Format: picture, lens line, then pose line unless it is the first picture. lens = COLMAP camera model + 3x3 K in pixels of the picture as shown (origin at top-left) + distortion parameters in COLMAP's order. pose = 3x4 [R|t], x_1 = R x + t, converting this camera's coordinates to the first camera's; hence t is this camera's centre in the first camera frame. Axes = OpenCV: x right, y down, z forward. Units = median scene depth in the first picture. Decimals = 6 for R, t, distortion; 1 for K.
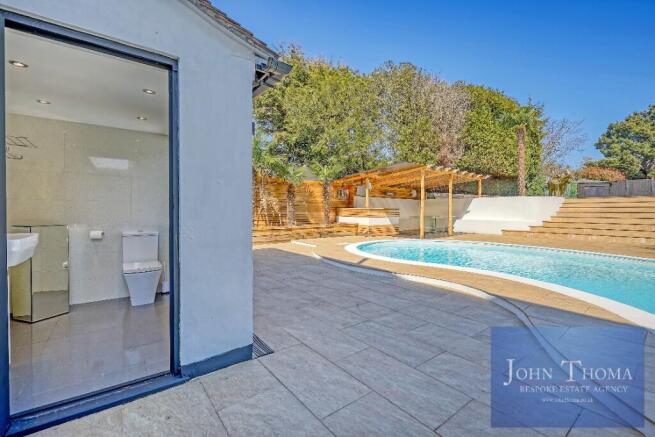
lens RADIAL K [[286.0, 0, 321.6], [0, 286.0, 216.8], [0, 0, 1]] dist [0.005763, -0.000787]
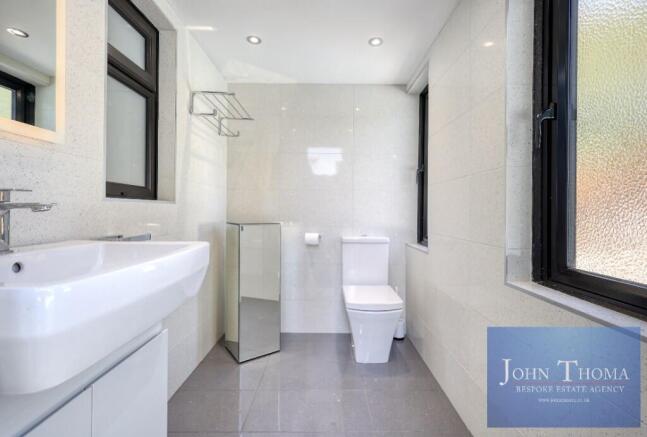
lens RADIAL K [[280.2, 0, 324.1], [0, 280.2, 214.8], [0, 0, 1]] dist [0.000101, 0.000002]
pose [[0.795504, 0.004171, -0.605933, -0.349441], [-0.006118, 0.999981, -0.001149, 0.006090], [0.605917, 0.004621, 0.795514, 0.476366]]
